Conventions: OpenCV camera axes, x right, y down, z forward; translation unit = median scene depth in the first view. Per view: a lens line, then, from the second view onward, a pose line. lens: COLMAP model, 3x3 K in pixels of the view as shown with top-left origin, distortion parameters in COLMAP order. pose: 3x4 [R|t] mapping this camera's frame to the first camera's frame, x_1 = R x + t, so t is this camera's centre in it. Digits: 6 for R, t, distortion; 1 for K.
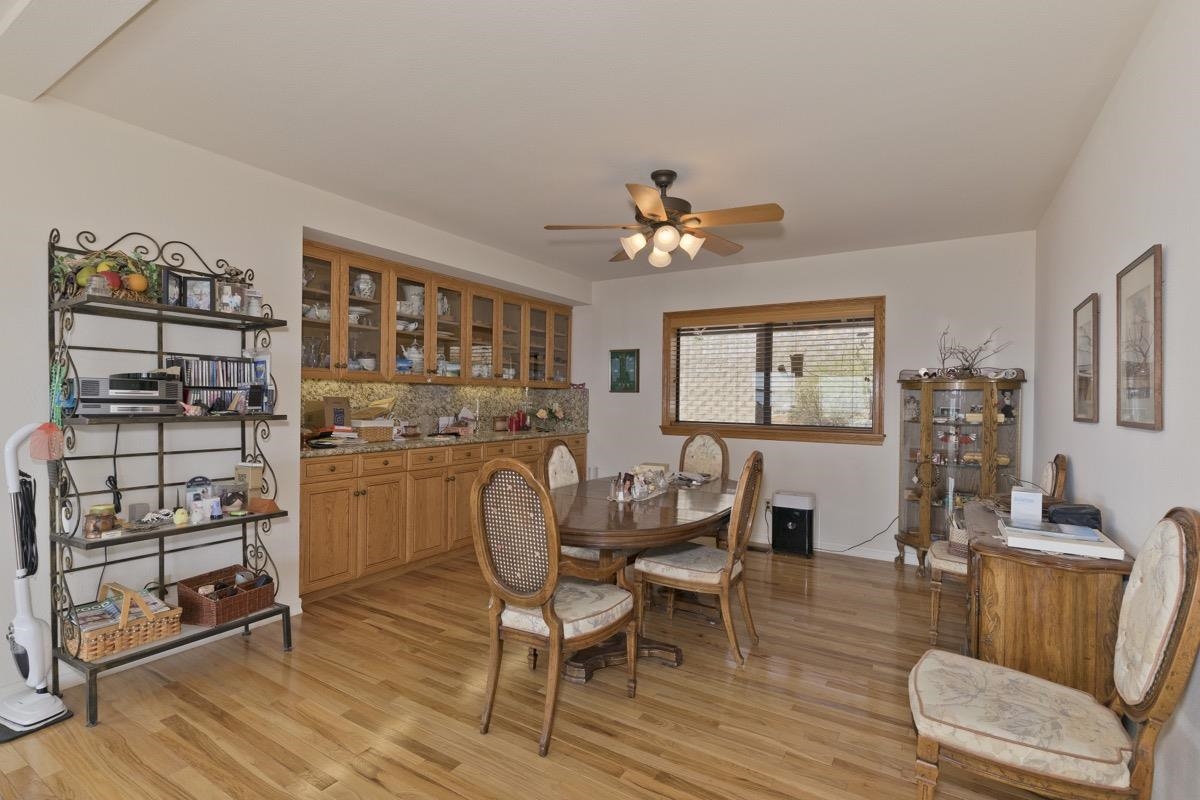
lens RADIAL K [[557.5, 0, 600.0], [0, 557.5, 399.2], [0, 0, 1]] dist [0.001767, 0.000248]
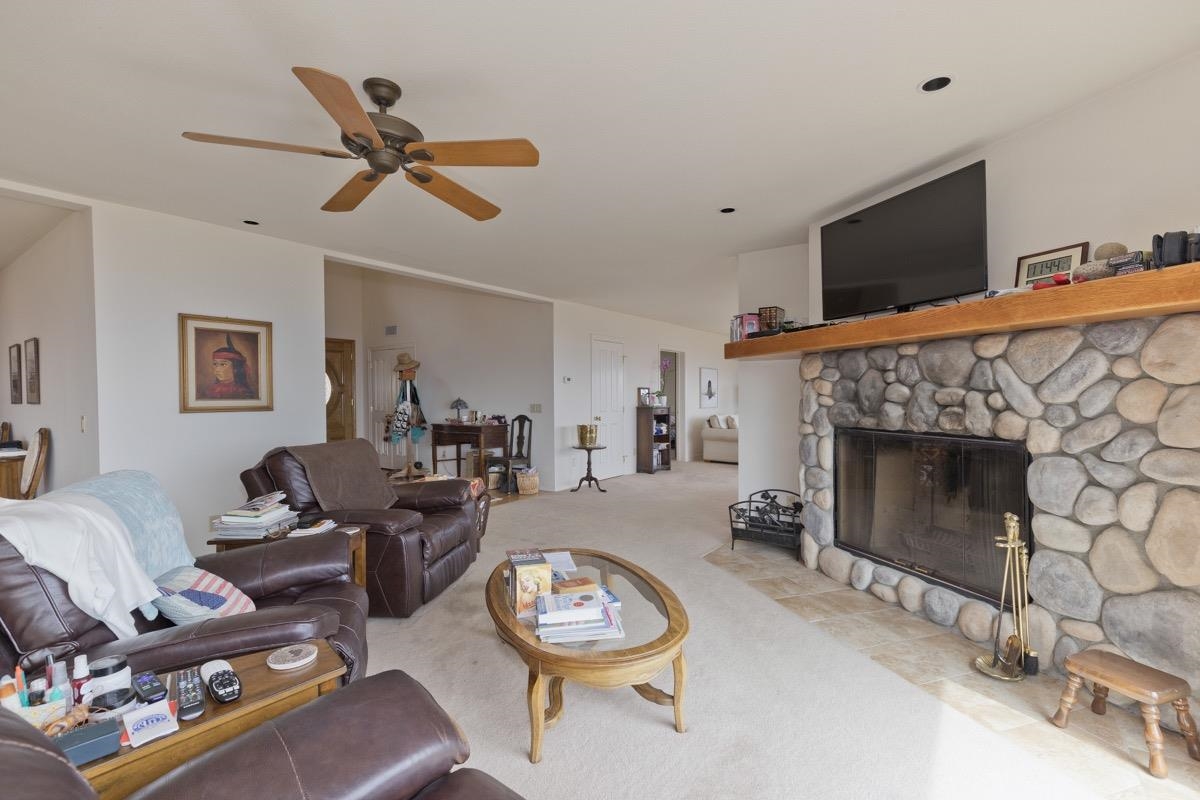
lens RADIAL K [[537.7, 0, 600.1], [0, 537.7, 400.0], [0, 0, 1]] dist [0.008241, -0.000431]
pose [[0.077297, -0.025671, 0.996678, -0.558593], [0.005406, 0.999665, 0.025329, -0.006820], [-0.996993, 0.003431, 0.077410, -0.755887]]
